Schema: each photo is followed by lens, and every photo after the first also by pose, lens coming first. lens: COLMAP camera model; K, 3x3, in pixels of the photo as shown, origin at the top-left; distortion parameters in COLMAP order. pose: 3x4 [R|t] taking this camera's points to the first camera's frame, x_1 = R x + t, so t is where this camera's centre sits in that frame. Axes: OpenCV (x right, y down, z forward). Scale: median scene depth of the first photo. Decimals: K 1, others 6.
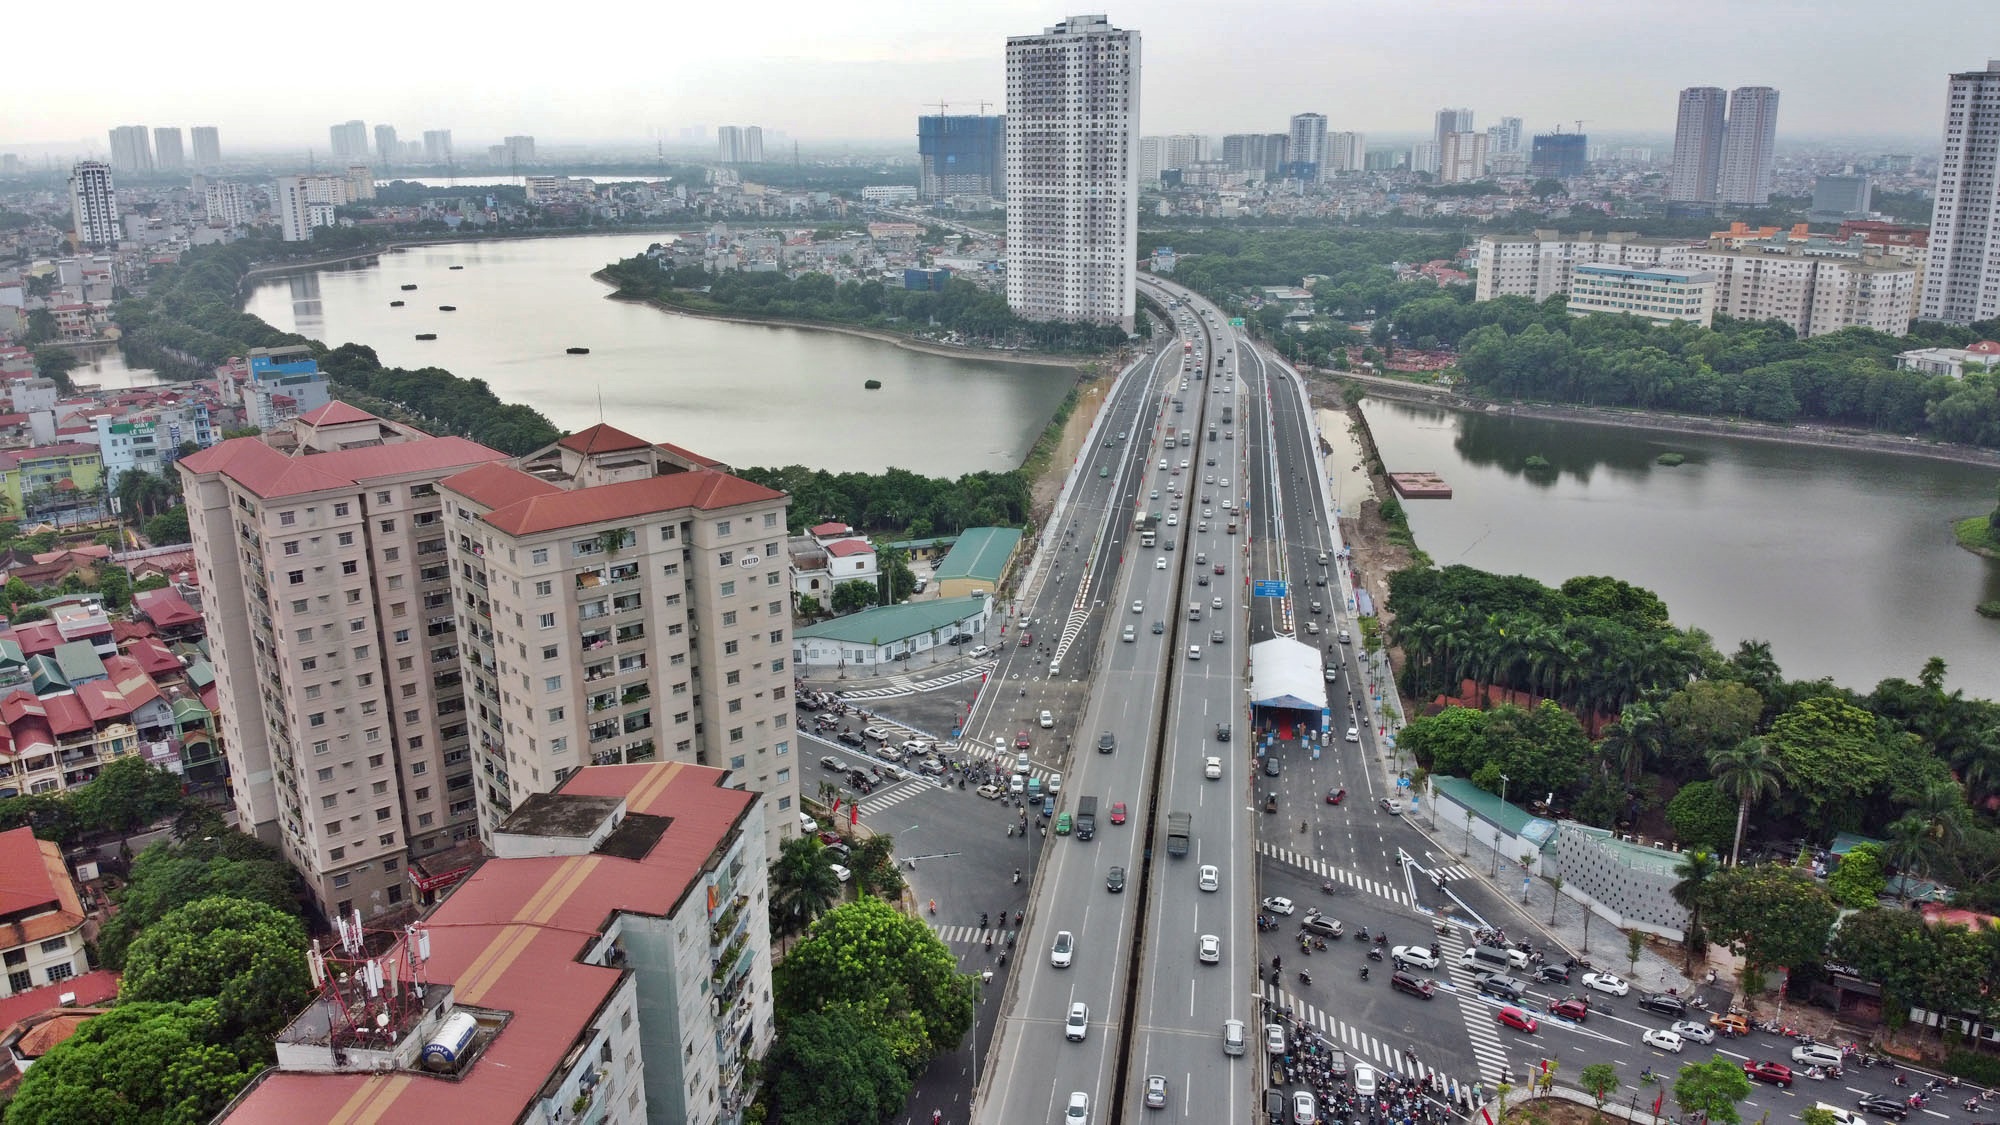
lens RADIAL K [[1490.6, 0, 967.9], [0, 1490.6, 564.1], [0, 0, 1]] dist [0.074203, -0.177587]
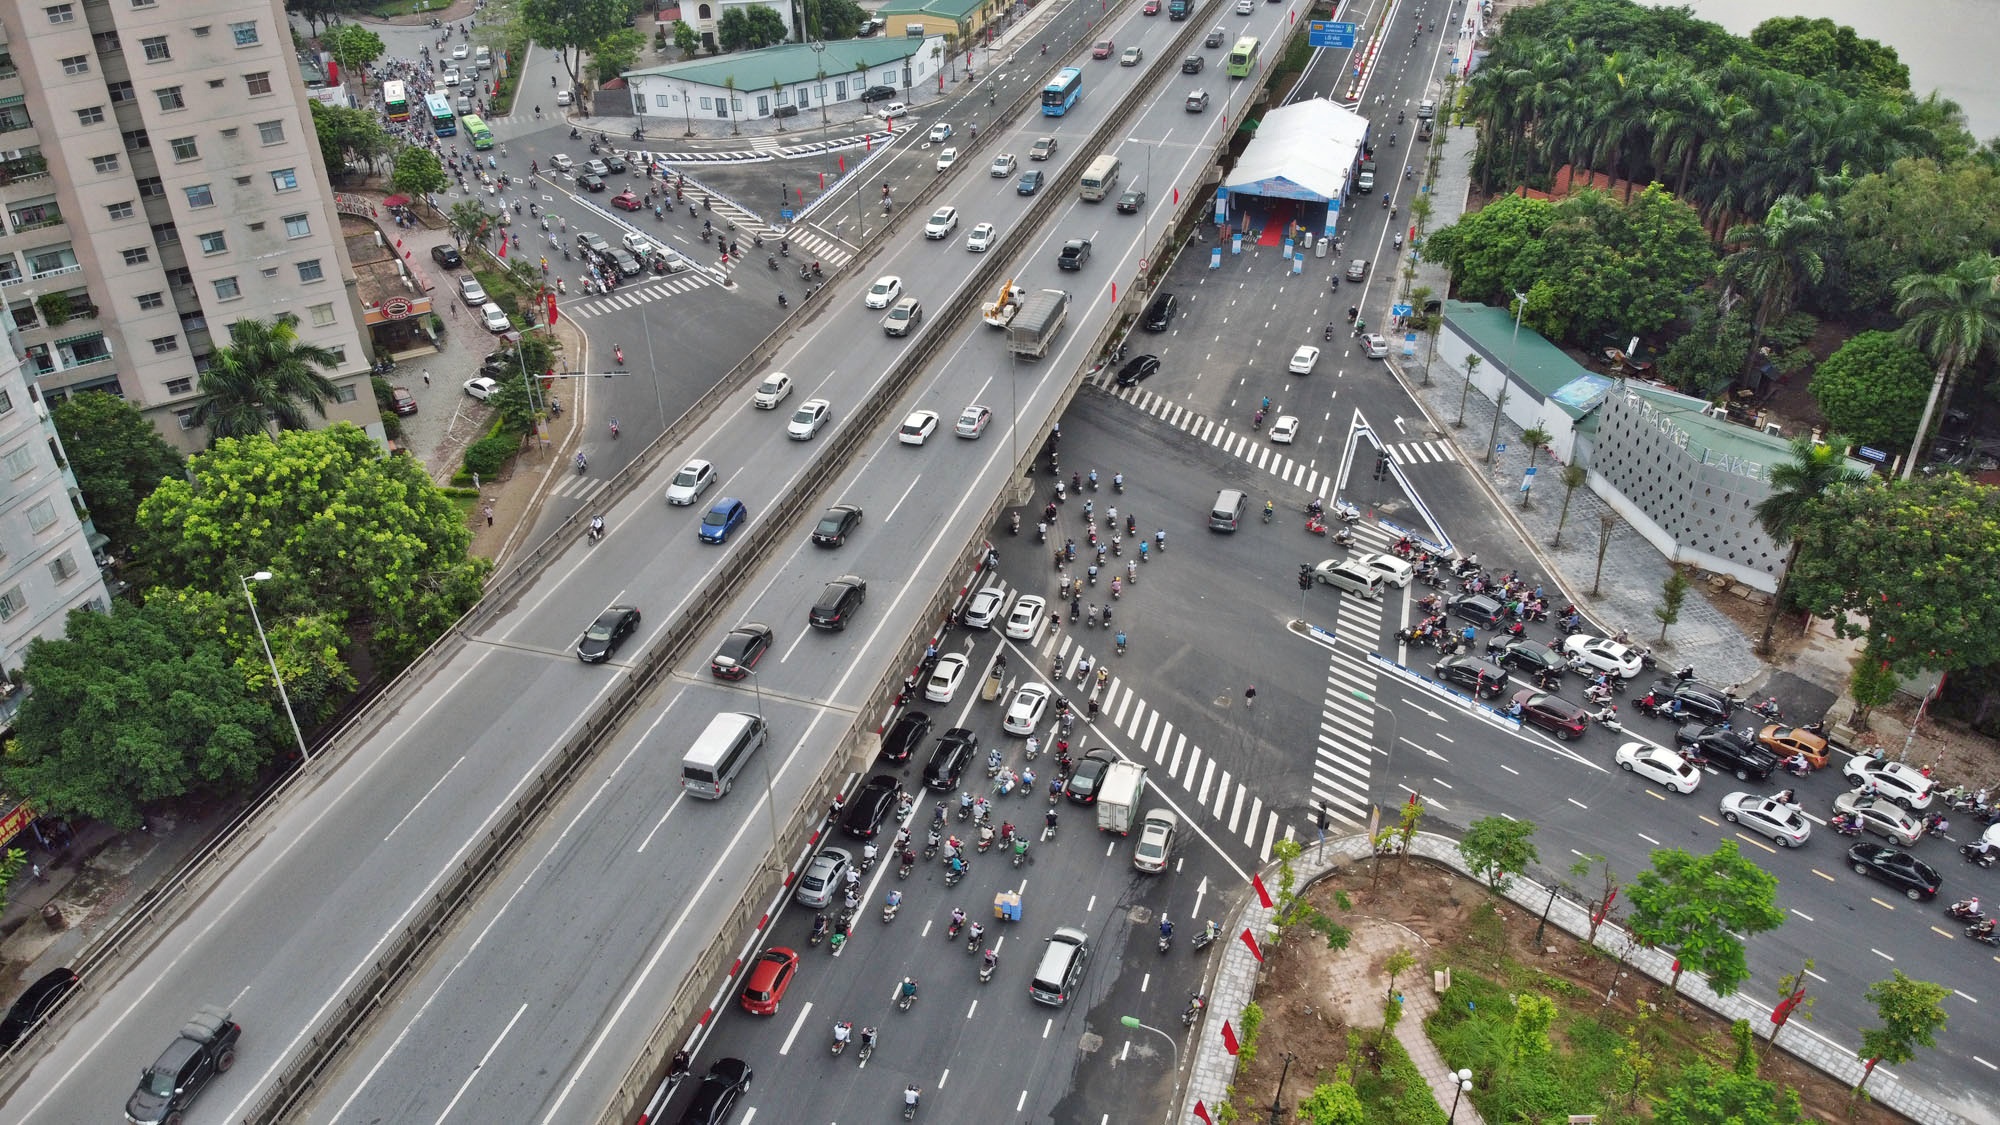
lens RADIAL K [[1490.6, 0, 967.9], [0, 1490.6, 564.1], [0, 0, 1]] dist [0.074203, -0.177587]
pose [[0.987909, 0.078897, -0.133456, 0.210581], [-0.035785, 0.953623, 0.298868, 0.067525], [0.150847, -0.290478, 0.944917, 0.351252]]
